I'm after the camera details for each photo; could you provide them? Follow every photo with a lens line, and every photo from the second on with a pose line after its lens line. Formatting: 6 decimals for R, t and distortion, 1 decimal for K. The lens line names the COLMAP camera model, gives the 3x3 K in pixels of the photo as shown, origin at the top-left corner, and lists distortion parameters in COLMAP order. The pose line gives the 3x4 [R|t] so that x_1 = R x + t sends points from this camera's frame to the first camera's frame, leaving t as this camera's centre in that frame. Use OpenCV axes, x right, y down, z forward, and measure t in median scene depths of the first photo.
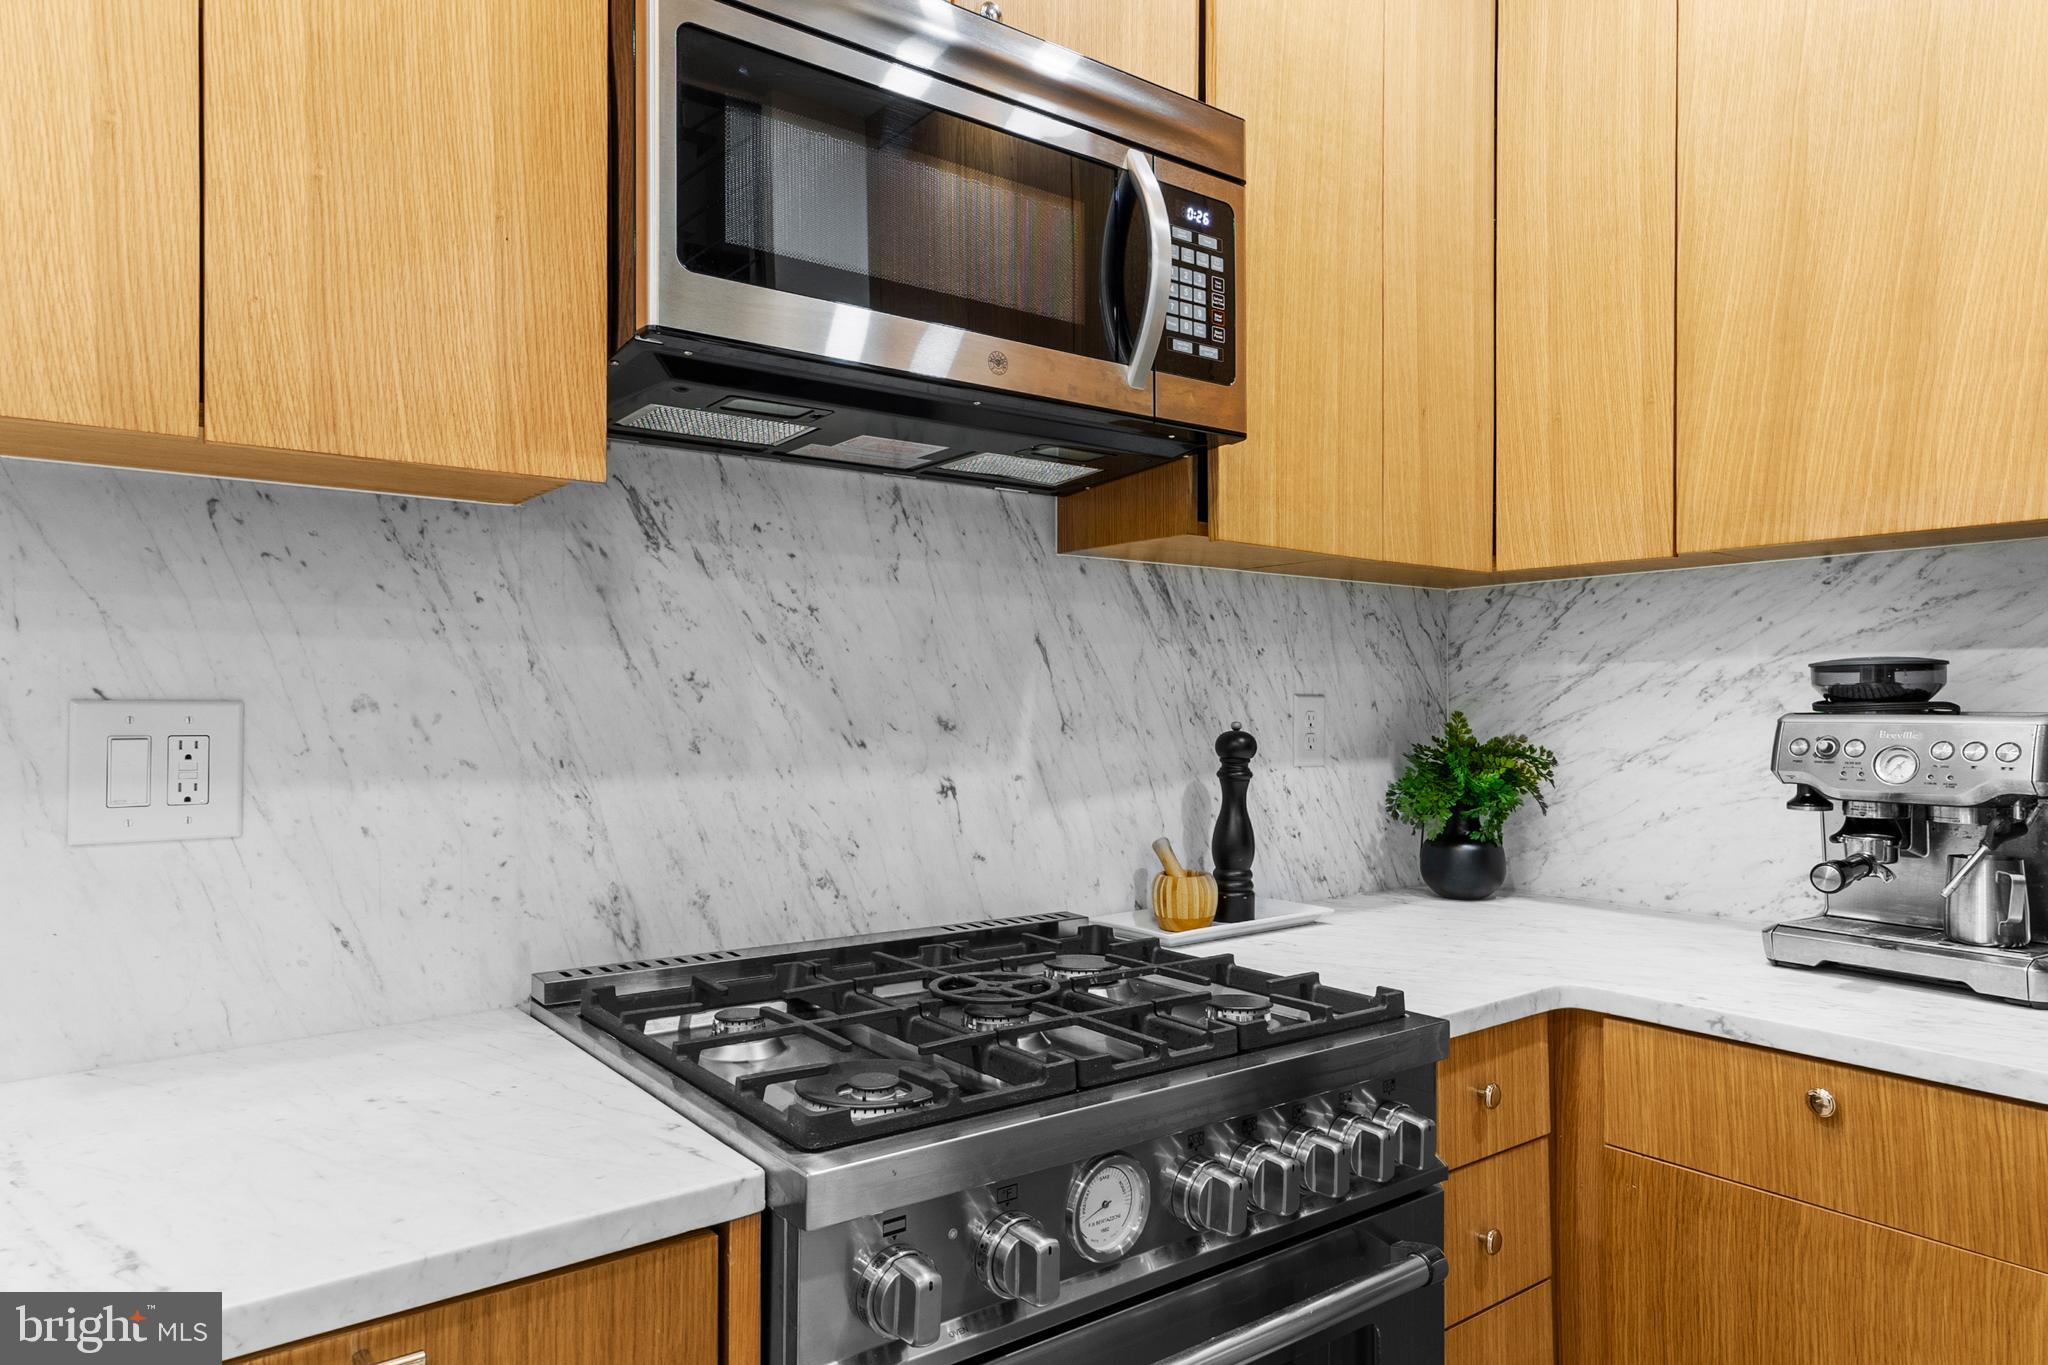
lens RADIAL K [[1291.7, 0, 1038.8], [0, 1291.7, 689.2], [0, 0, 1]] dist [0.017991, 0.003312]
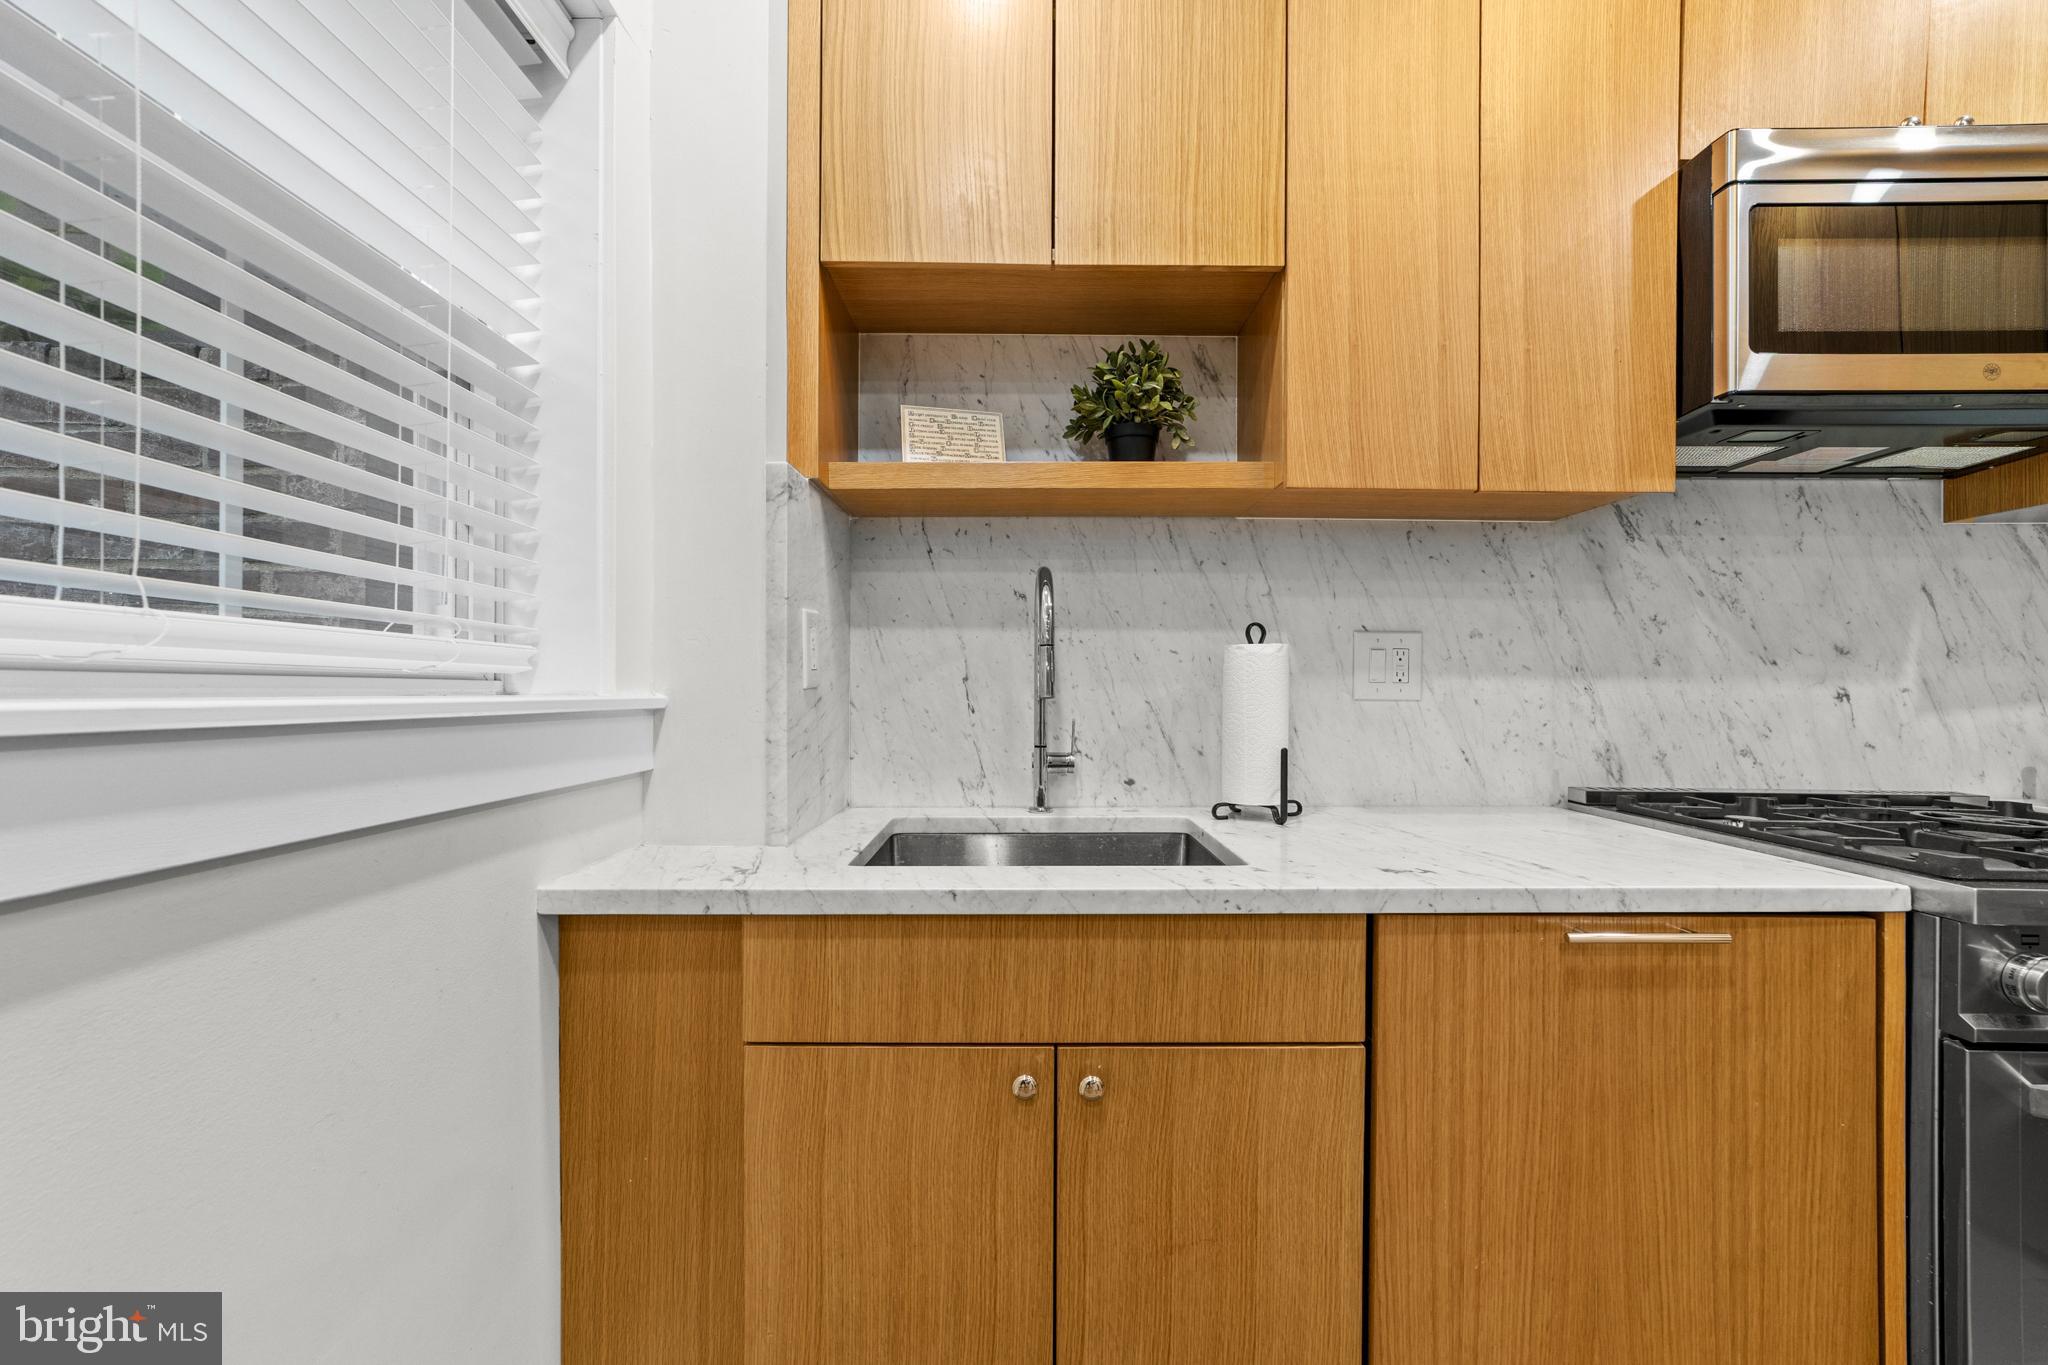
lens RADIAL K [[801.0, 0, 1012.9], [0, 801.0, 687.3], [0, 0, 1]] dist [-0.014467, 0.006221]
pose [[0.791987, 0.001690, -0.610535, -0.294565], [0.002923, 0.999974, 0.006559, 0.067472], [0.610531, -0.006980, 0.791962, -0.278337]]
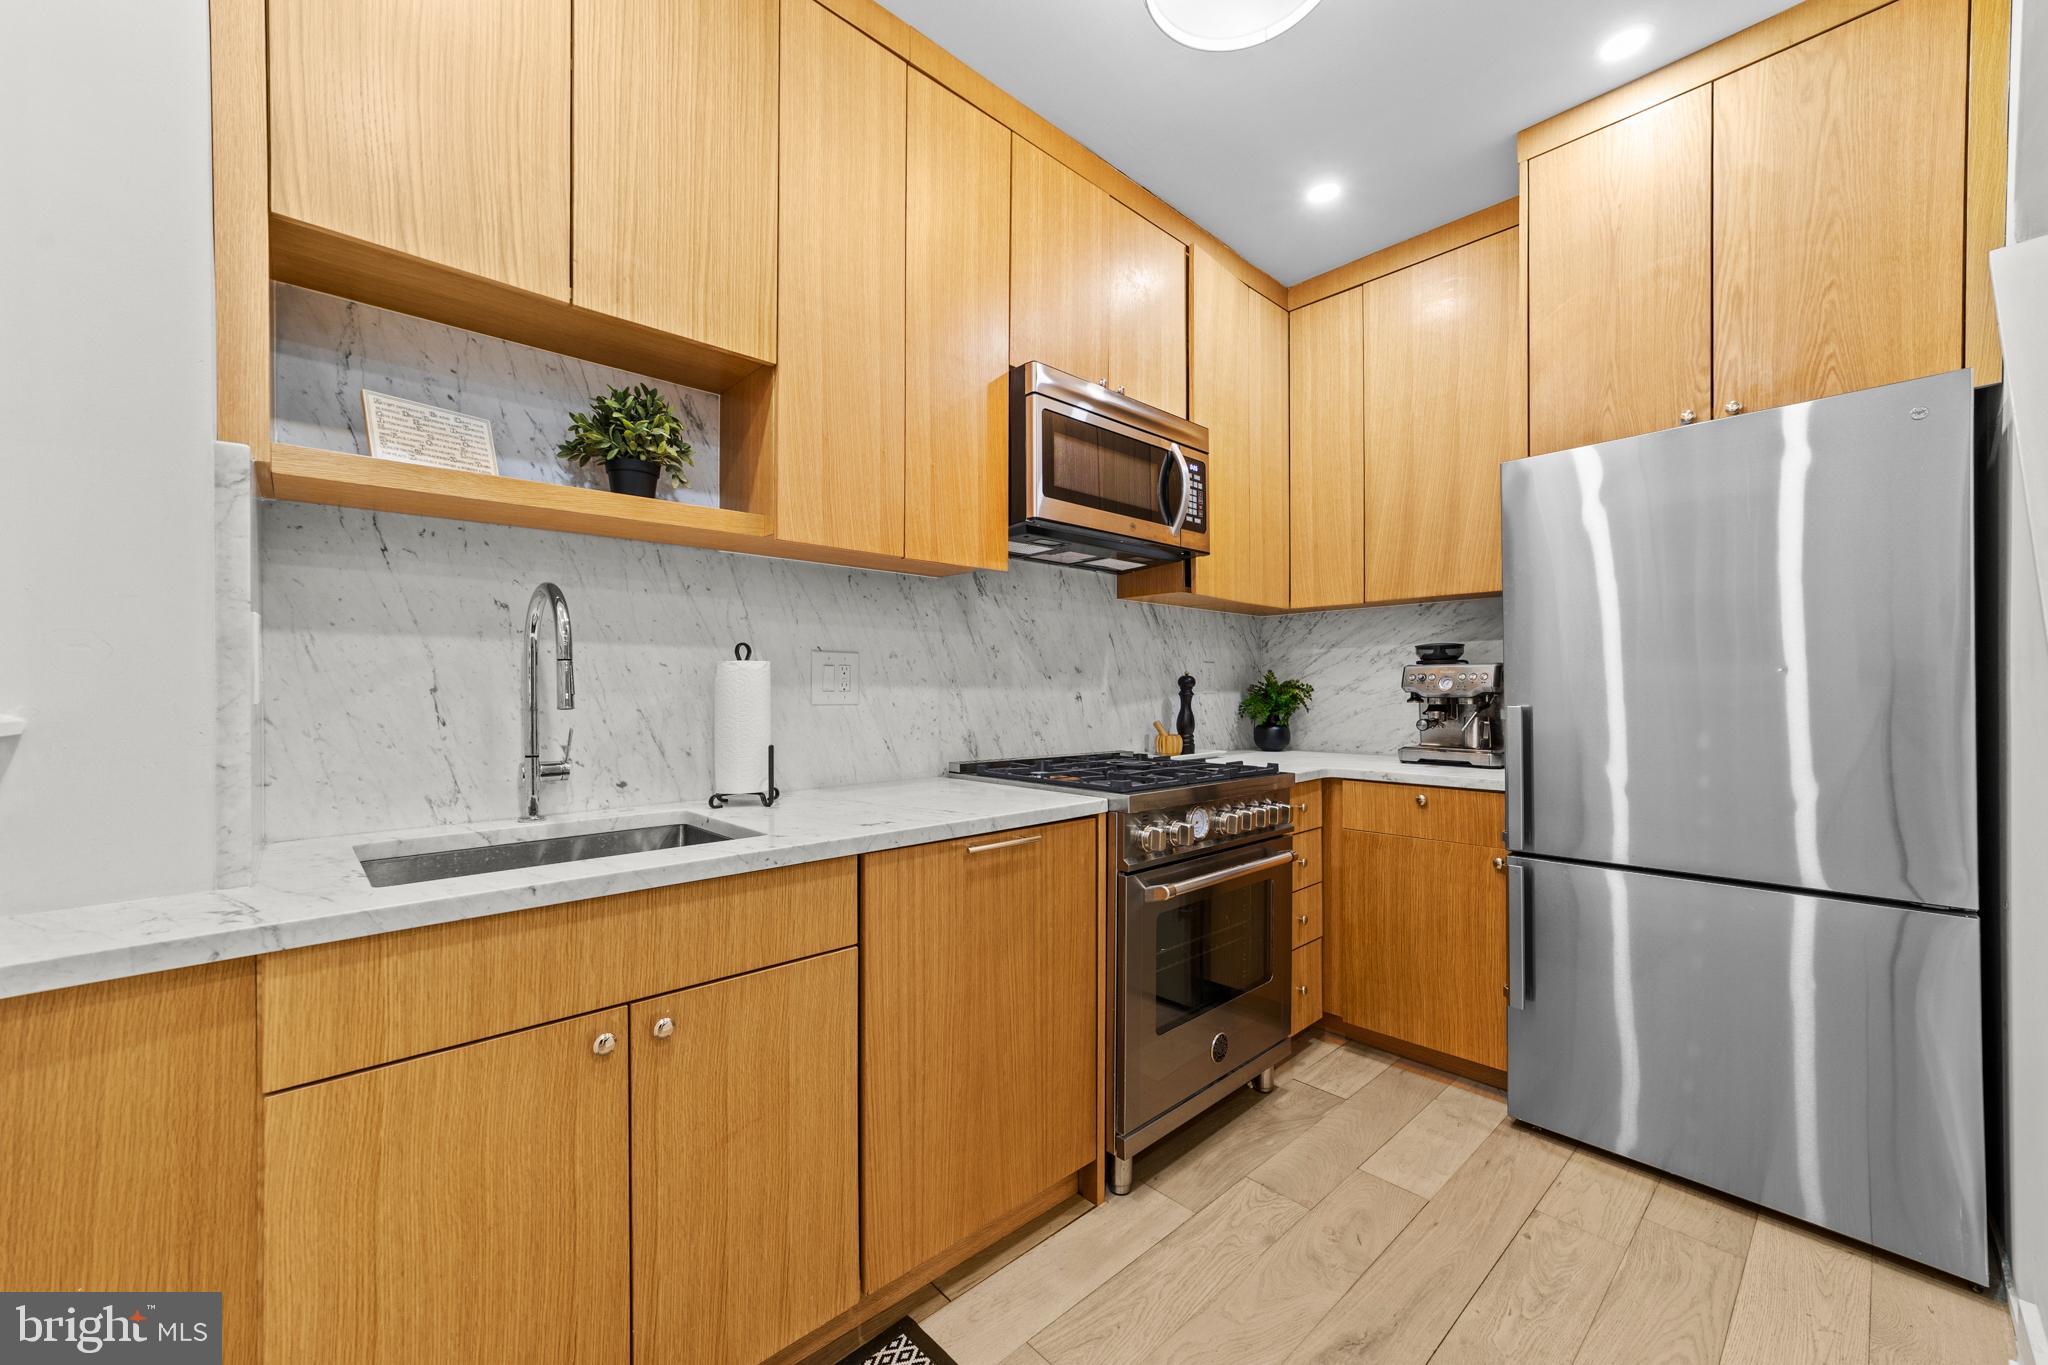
lens RADIAL K [[801.0, 0, 1042.5], [0, 801.0, 688.7], [0, 0, 1]] dist [-0.014467, 0.006221]
pose [[0.993243, -0.002723, 0.116024, -0.350018], [0.001770, 0.999964, 0.008311, 0.055677], [-0.116043, -0.008050, 0.993212, -0.523595]]
